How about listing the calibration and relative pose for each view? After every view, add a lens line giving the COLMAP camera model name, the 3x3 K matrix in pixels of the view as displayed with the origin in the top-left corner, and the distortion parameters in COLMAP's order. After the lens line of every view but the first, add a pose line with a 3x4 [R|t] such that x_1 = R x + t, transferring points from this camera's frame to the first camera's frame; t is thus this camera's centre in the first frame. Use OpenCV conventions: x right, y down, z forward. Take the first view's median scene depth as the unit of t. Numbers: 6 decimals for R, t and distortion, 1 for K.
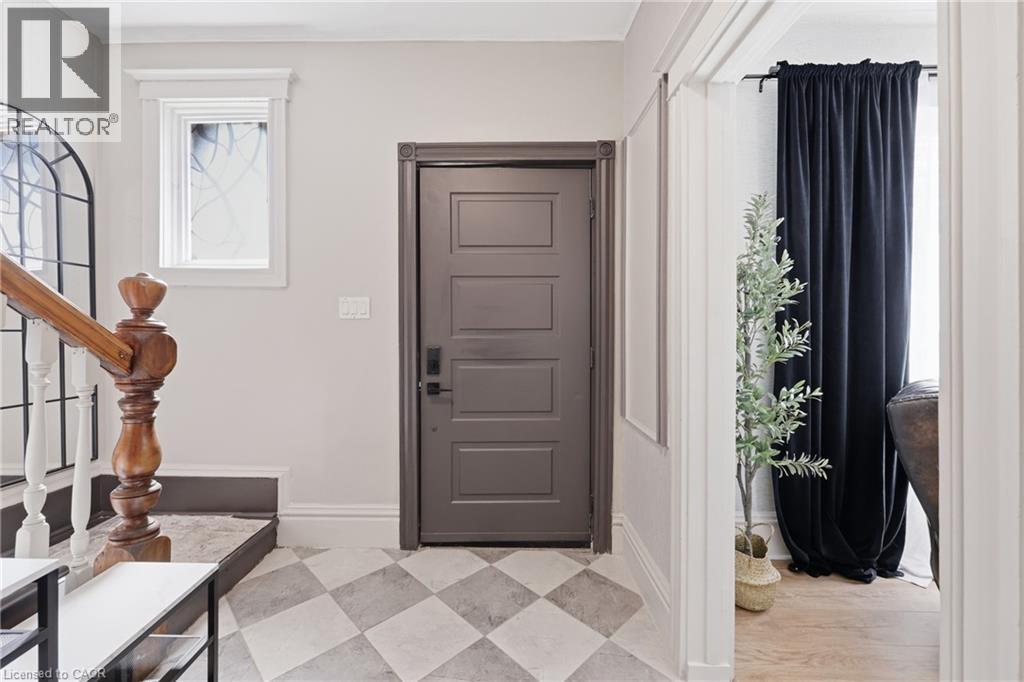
lens RADIAL K [[414.1, 0, 516.7], [0, 414.1, 338.1], [0, 0, 1]] dist [-0.003706, 0.000907]
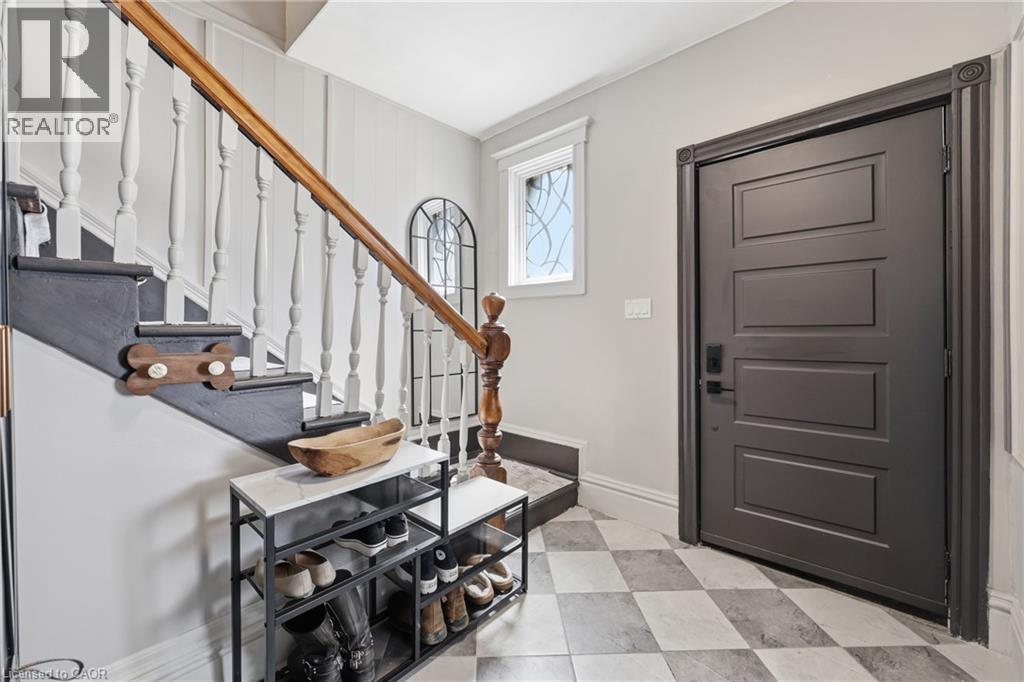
lens RADIAL K [[414.1, 0, 508.7], [0, 414.1, 334.0], [0, 0, 1]] dist [-0.003706, 0.000907]
pose [[0.739966, 0.000699, -0.672644, 0.103264], [-0.004545, 0.999982, -0.003962, 0.001222], [0.672629, 0.005989, 0.739955, -0.059373]]
